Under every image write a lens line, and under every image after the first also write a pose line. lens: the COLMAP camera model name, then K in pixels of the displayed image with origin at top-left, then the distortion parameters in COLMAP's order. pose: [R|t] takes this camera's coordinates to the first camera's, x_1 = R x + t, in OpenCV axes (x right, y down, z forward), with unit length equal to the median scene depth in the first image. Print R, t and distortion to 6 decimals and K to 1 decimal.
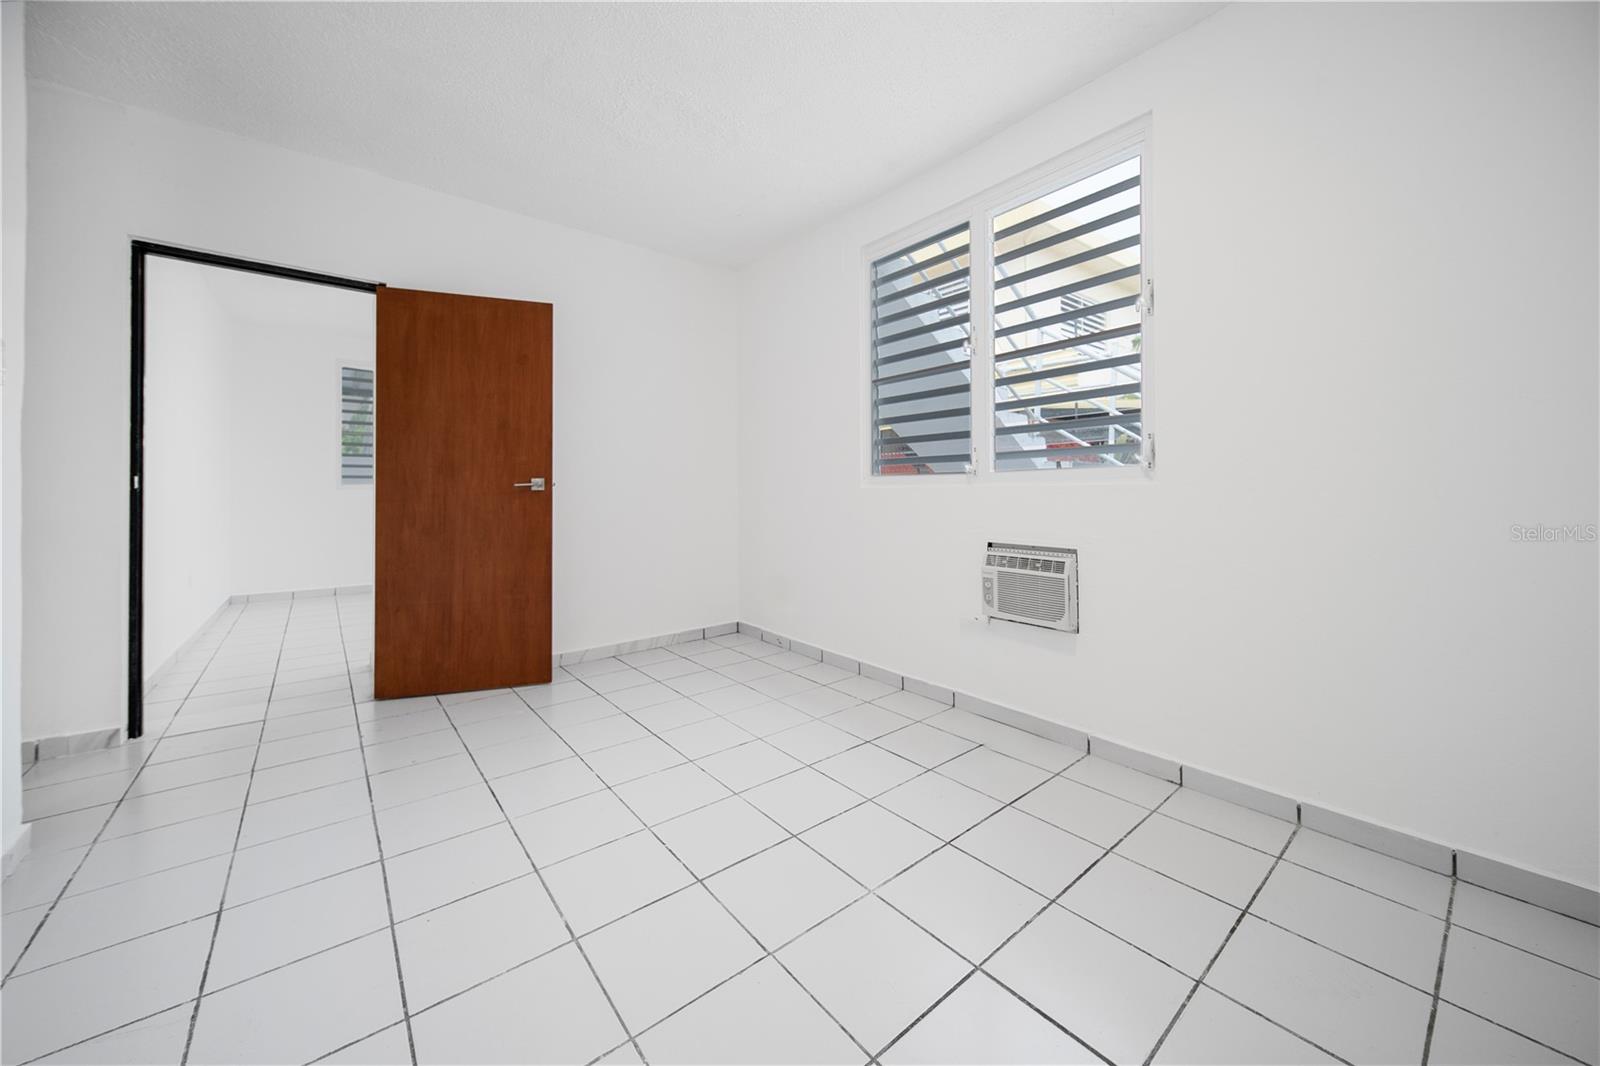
lens RADIAL K [[579.9, 0, 798.6], [0, 579.9, 500.1], [0, 0, 1]] dist [-0.000586, -0.000168]
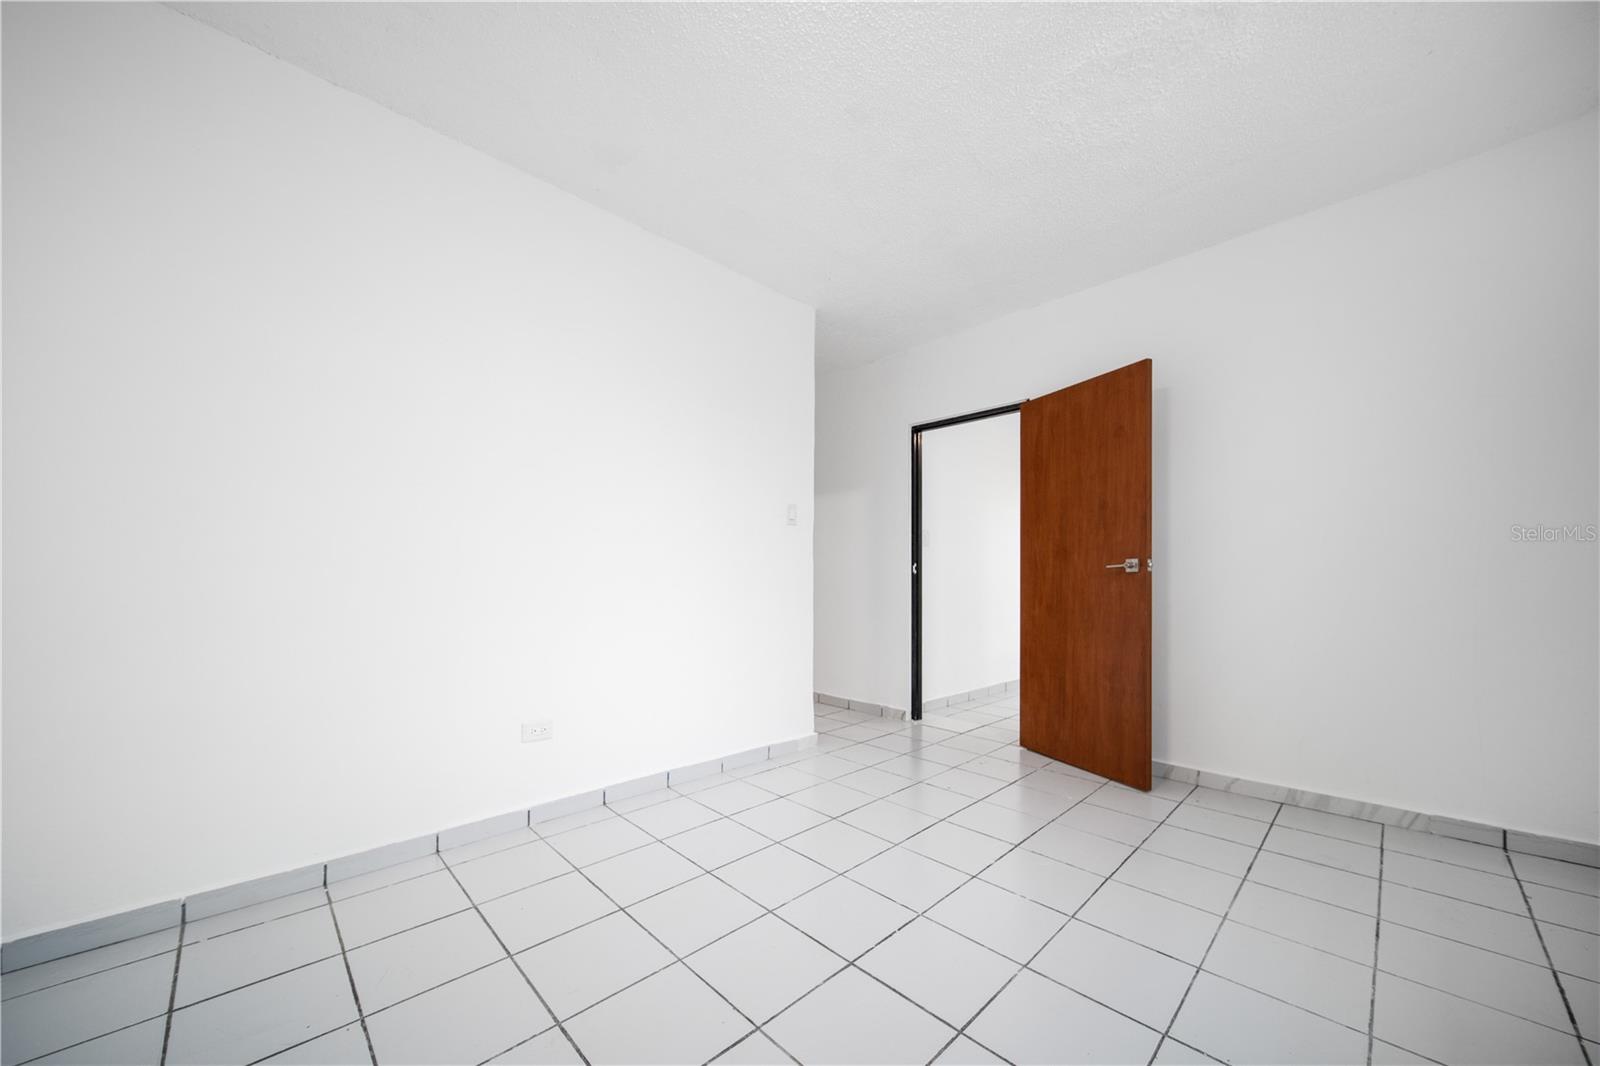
lens RADIAL K [[578.1, 0, 804.0], [0, 578.1, 583.4], [0, 0, 1]] dist [-0.000215, -0.000053]
pose [[0.095216, 0.010821, -0.995398, 0.409995], [-0.018529, 0.999787, 0.009096, 0.002197], [0.995284, 0.017578, 0.095397, 0.417871]]
